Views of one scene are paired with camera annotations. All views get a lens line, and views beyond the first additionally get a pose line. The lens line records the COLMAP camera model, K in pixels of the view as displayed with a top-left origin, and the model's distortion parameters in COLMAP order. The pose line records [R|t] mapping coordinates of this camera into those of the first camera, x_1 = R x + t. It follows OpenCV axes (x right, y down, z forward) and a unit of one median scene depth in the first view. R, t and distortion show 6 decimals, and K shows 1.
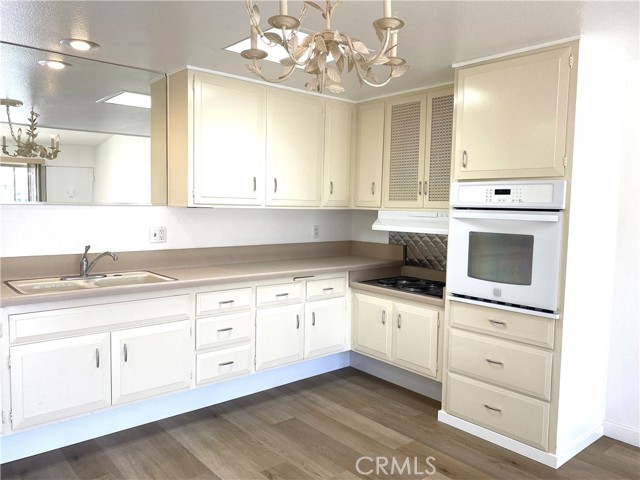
lens RADIAL K [[482.7, 0, 319.9], [0, 482.7, 241.9], [0, 0, 1]] dist [0.007606, -0.017339]
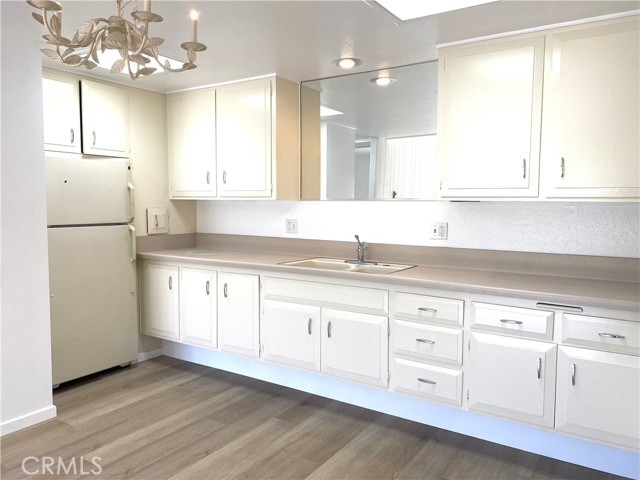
lens RADIAL K [[482.7, 0, 318.7], [0, 482.7, 236.4], [0, 0, 1]] dist [0.007606, -0.017339]
pose [[0.277094, 0.051178, -0.959479, 0.567674], [-0.075220, 0.996671, 0.031439, -0.017342], [0.957894, 0.063460, 0.280021, 0.562584]]
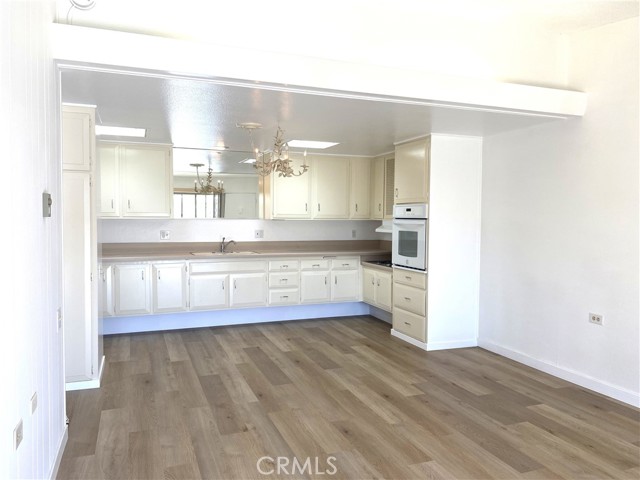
lens RADIAL K [[482.7, 0, 319.6], [0, 482.7, 240.1], [0, 0, 1]] dist [0.007606, -0.017339]
pose [[0.940037, 0.004135, -0.341046, 0.632975], [-0.014837, 0.999476, -0.028779, 0.071519], [0.340748, 0.032113, 0.939606, -0.849427]]
